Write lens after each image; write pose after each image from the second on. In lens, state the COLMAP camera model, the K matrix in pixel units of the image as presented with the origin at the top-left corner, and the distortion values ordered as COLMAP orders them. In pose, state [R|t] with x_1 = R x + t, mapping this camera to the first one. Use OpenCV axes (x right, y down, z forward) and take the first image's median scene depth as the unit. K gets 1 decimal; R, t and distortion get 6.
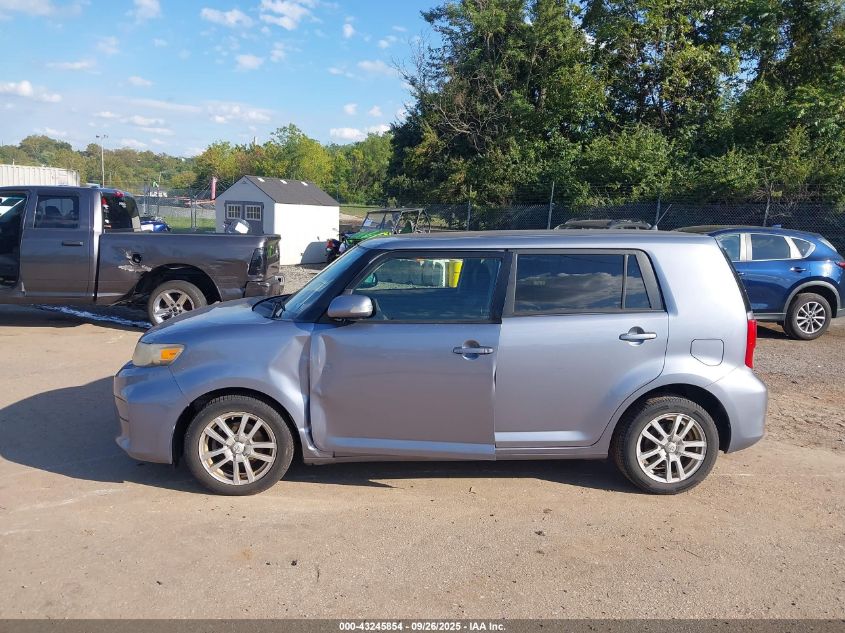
lens RADIAL K [[723.9, 0, 422.5], [0, 723.9, 316.5], [0, 0, 1]] dist [0.002255, -0.003594]
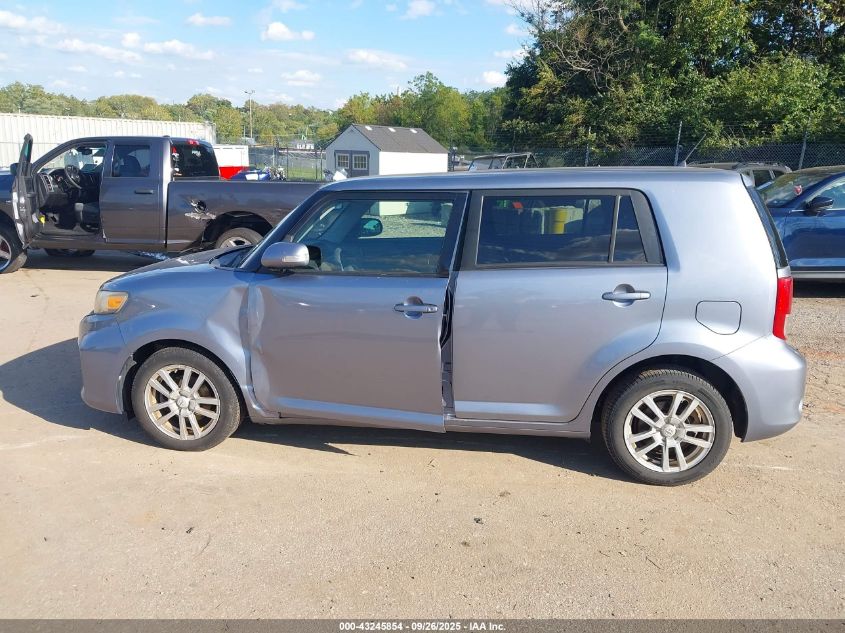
lens RADIAL K [[710.5, 0, 422.5], [0, 710.5, 316.5], [0, 0, 1]] dist [-0.007798, 0.000178]
pose [[0.974824, 0.031117, -0.220795, 0.239812], [-0.015448, 0.997260, 0.072341, -0.003856], [0.222441, -0.067109, 0.972634, 0.153390]]
